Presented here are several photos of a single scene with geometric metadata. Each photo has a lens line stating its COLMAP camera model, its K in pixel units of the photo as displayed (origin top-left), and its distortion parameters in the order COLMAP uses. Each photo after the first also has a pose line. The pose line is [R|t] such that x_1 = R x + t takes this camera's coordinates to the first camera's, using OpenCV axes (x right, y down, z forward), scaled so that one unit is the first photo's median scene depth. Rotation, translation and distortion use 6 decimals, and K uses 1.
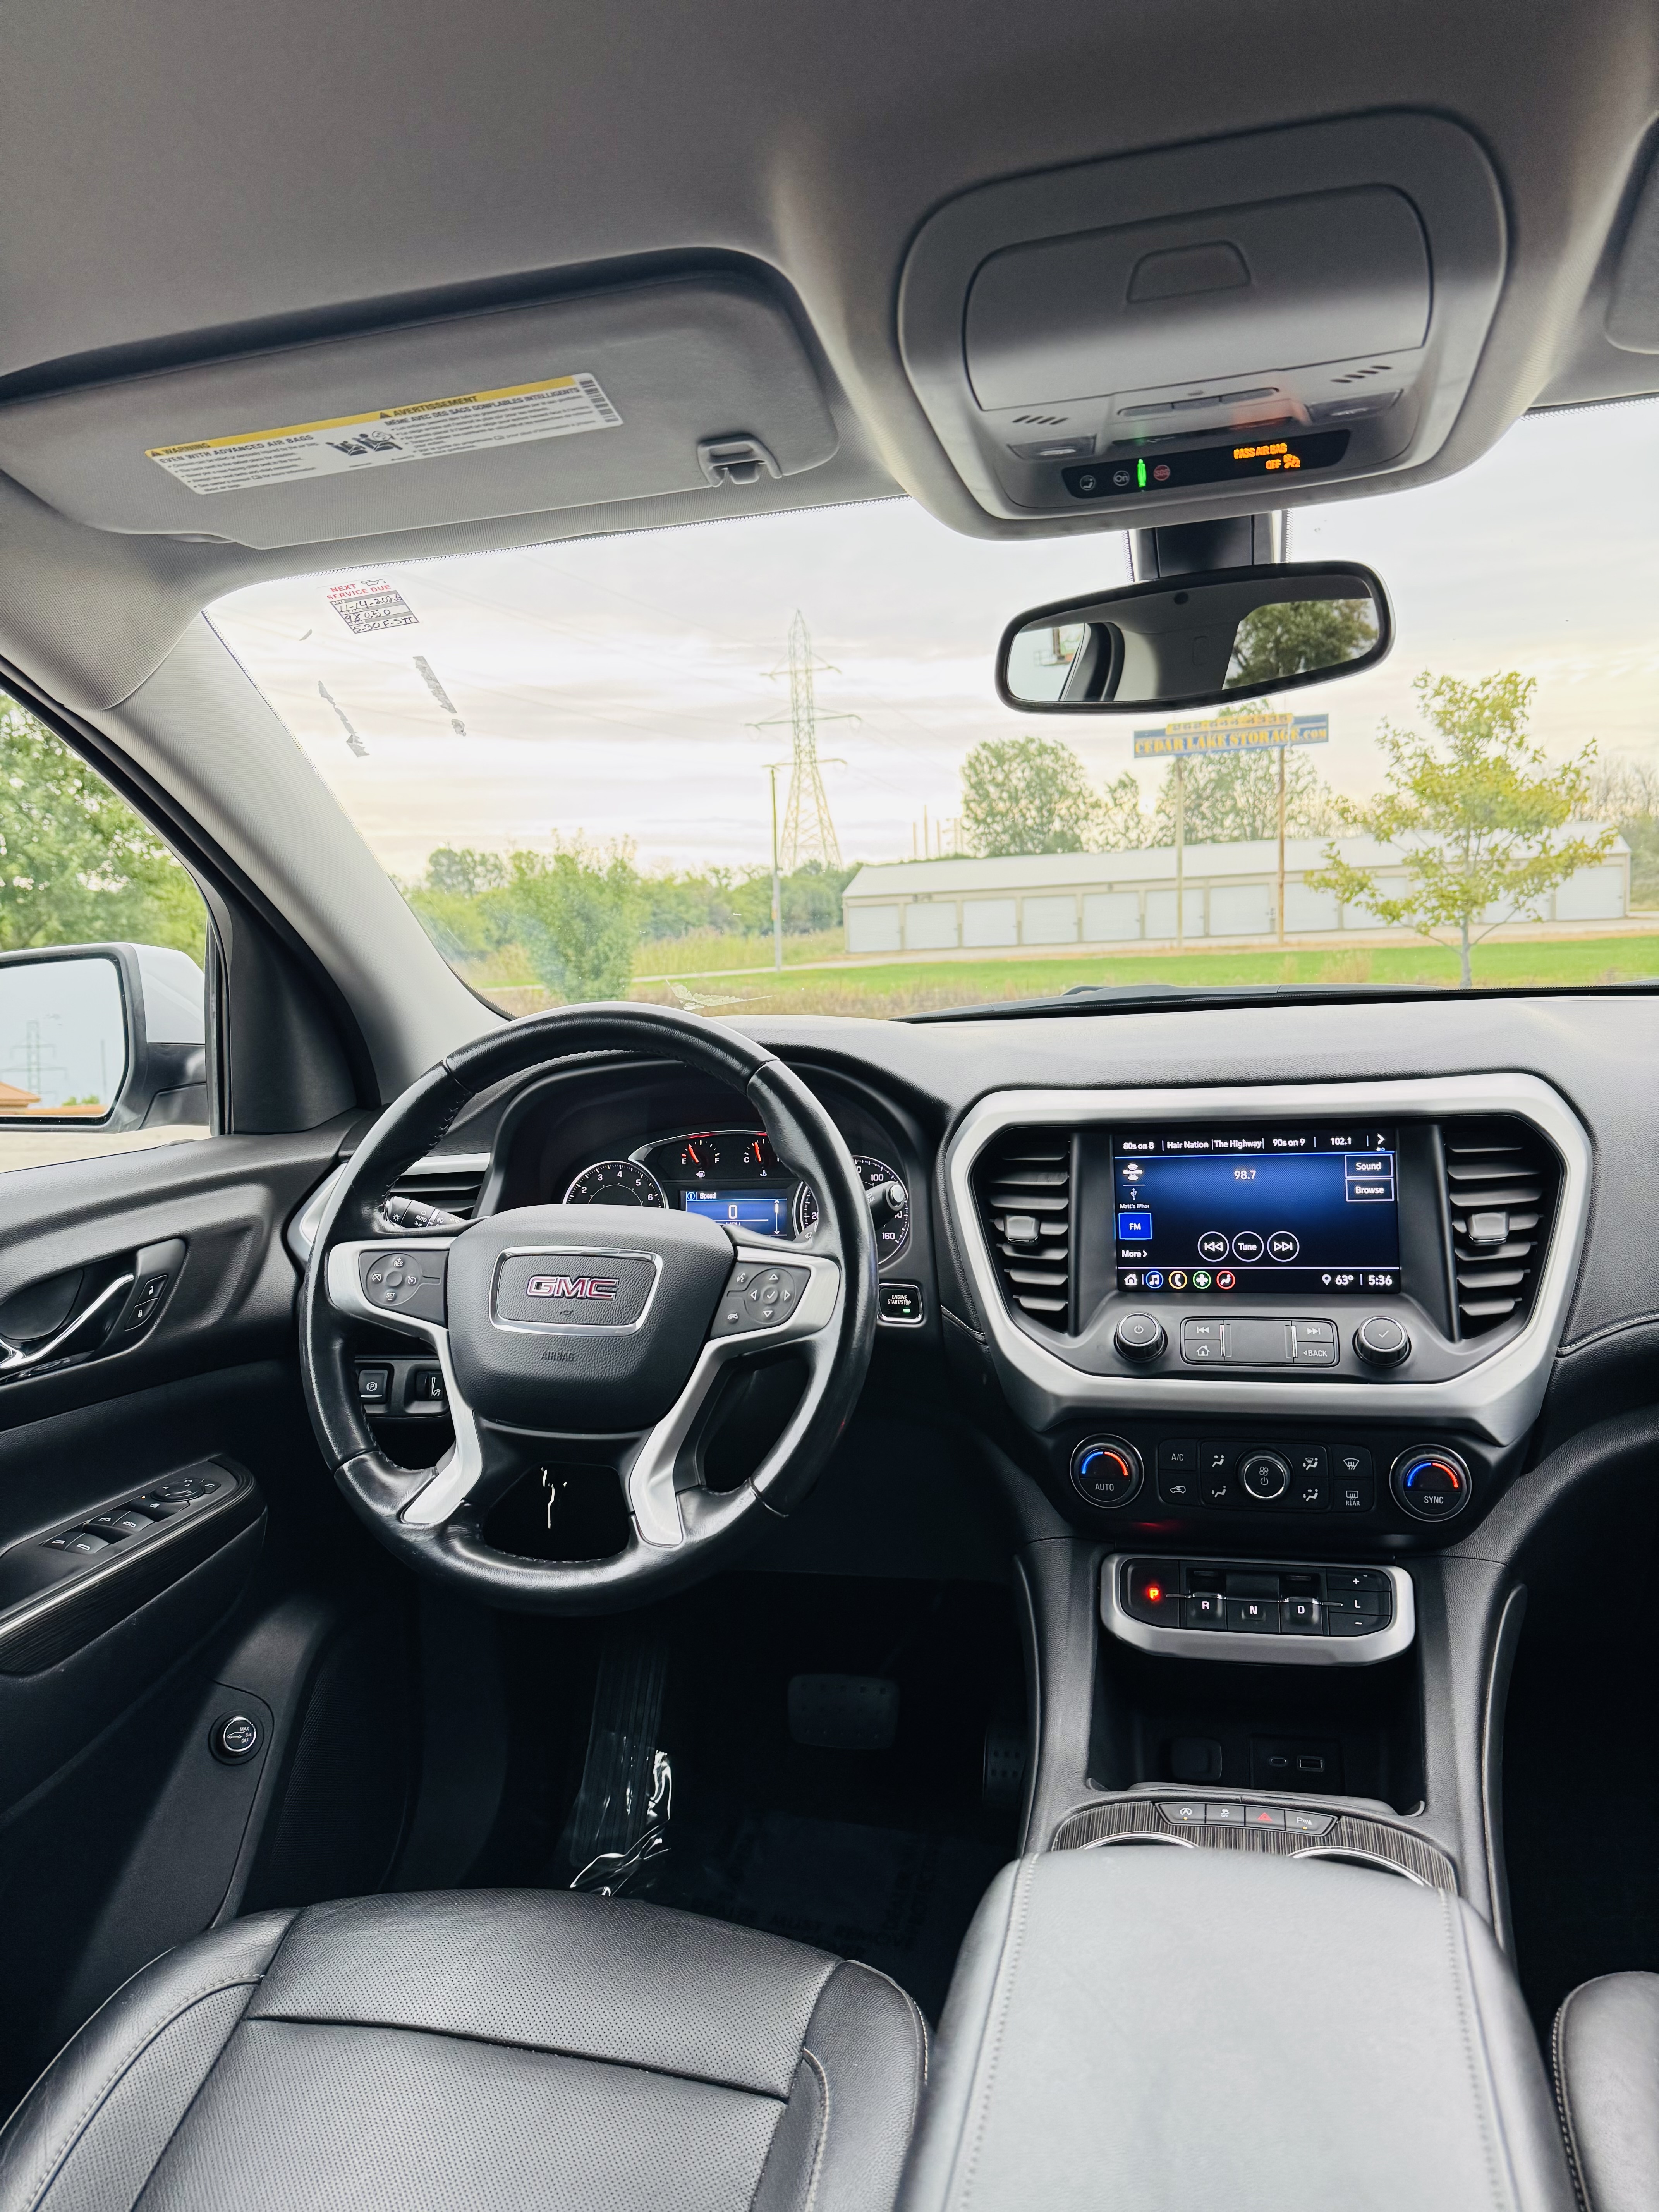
lens RADIAL K [[1552.3, 0, 822.7], [0, 1552.3, 1121.5], [0, 0, 1]] dist [0.059419, -0.067455]
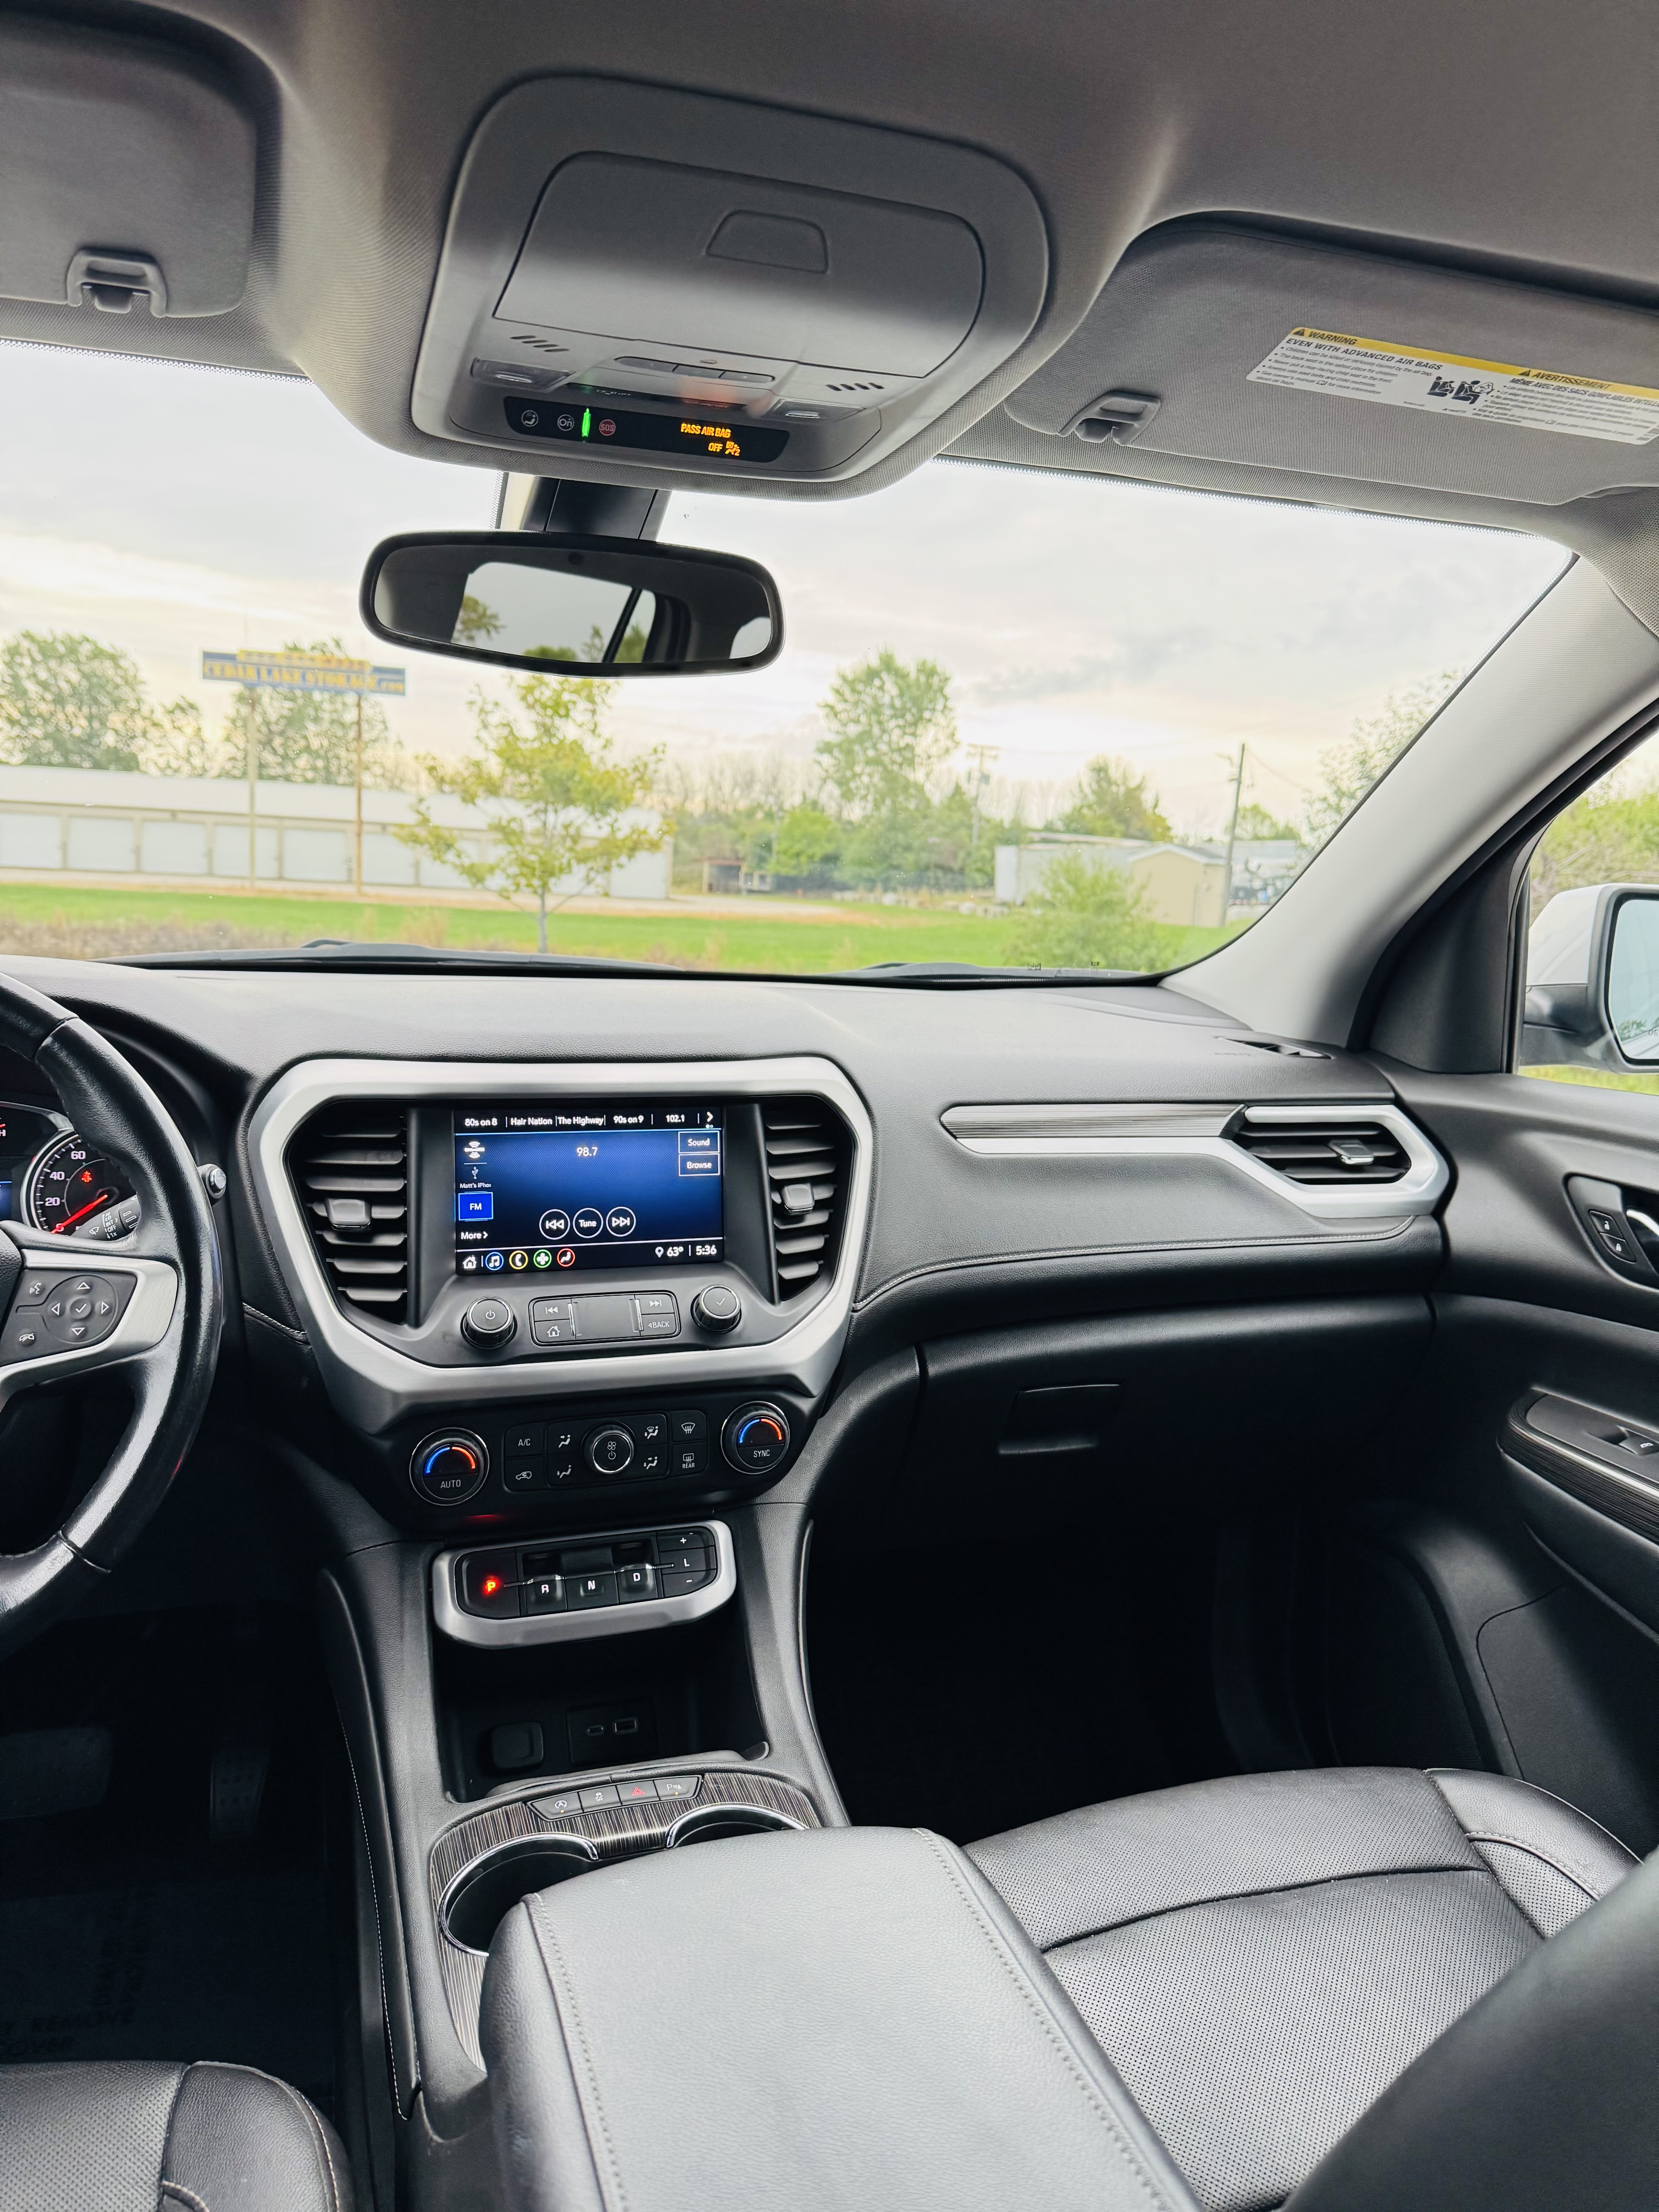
lens RADIAL K [[1552.3, 0, 827.2], [0, 1552.3, 1115.4], [0, 0, 1]] dist [0.059419, -0.067455]
pose [[0.835214, 0.003483, 0.549915, -0.142332], [-0.018979, 0.999567, 0.022495, -0.013677], [-0.549598, -0.029225, 0.834918, 0.085184]]
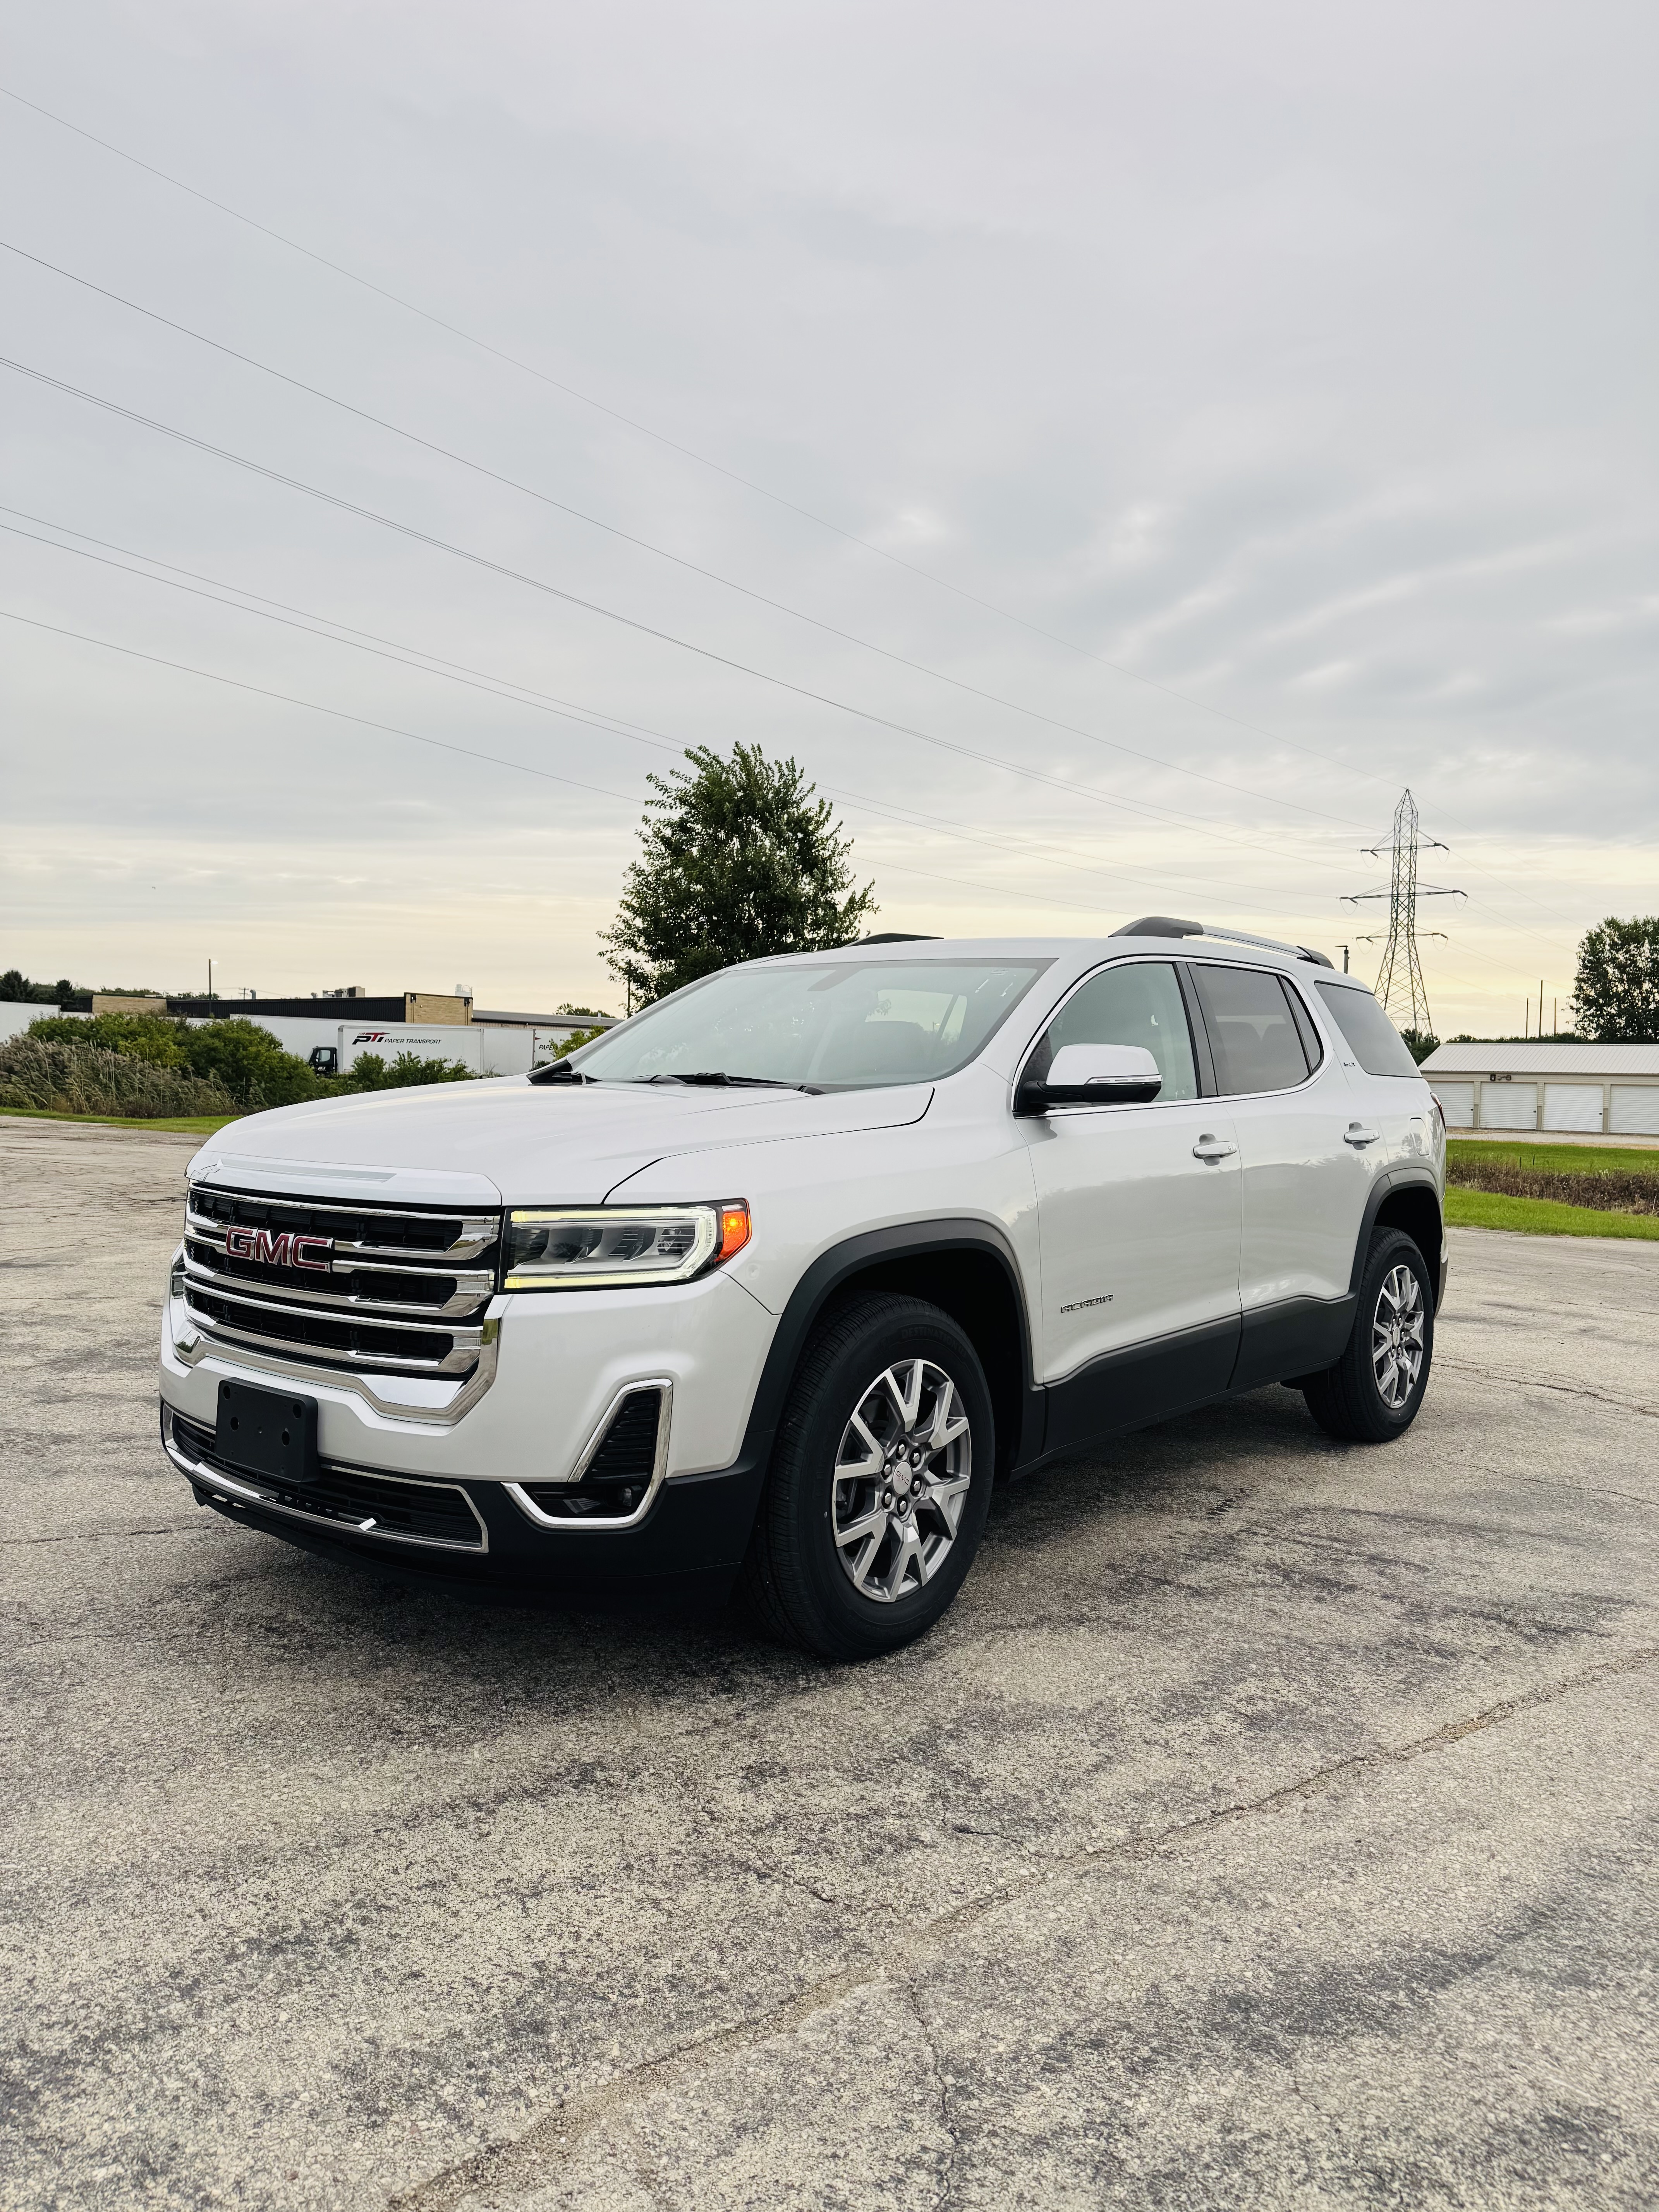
lens RADIAL K [[1552.3, 0, 807.4], [0, 1552.3, 1142.8], [0, 0, 1]] dist [0.059419, -0.067455]
pose [[0.928573, 0.080628, -0.362286, 1.255001], [-0.111119, 0.991738, -0.064096, 0.826206], [0.354125, 0.099774, 0.929861, -6.551380]]
